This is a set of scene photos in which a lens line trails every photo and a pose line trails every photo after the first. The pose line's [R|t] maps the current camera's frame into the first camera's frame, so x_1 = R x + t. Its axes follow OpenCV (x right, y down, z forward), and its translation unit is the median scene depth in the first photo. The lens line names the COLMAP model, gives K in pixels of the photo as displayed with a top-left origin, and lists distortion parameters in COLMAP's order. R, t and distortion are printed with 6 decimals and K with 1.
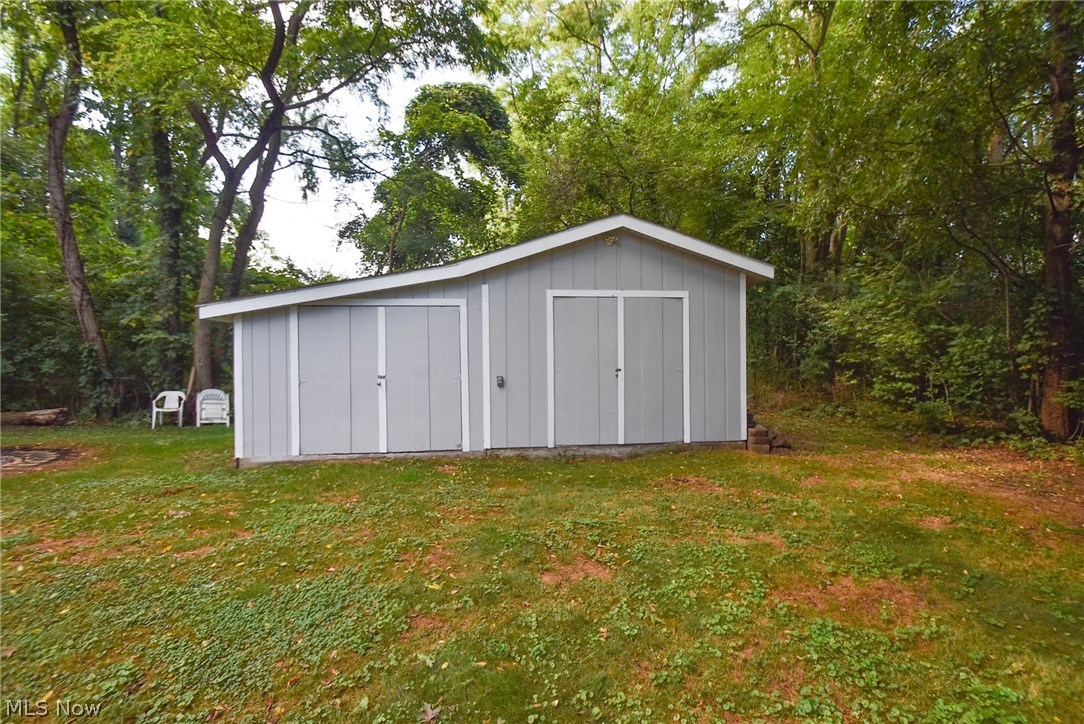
lens RADIAL K [[522.0, 0, 557.7], [0, 522.0, 357.7], [0, 0, 1]] dist [-0.002709, -0.000454]
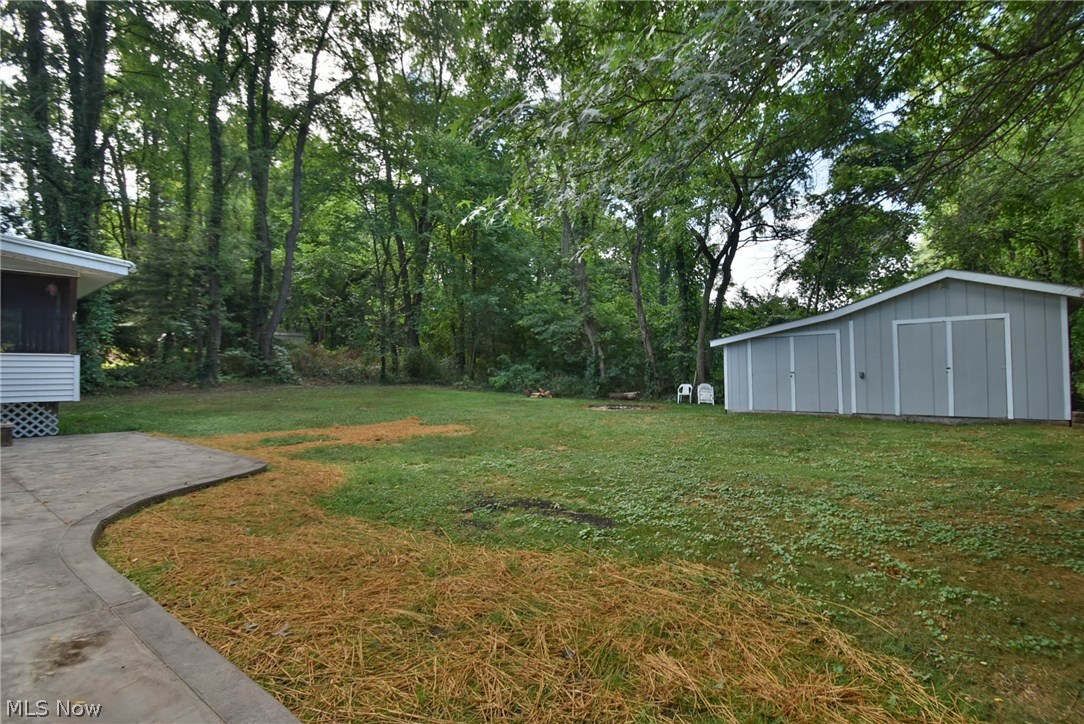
lens RADIAL K [[522.0, 0, 557.7], [0, 522.0, 357.7], [0, 0, 1]] dist [-0.002709, -0.000454]
pose [[0.684590, -0.022514, -0.728581, 0.438249], [0.006377, 0.999670, -0.024898, 0.022251], [0.728900, 0.012398, 0.684507, -0.885343]]
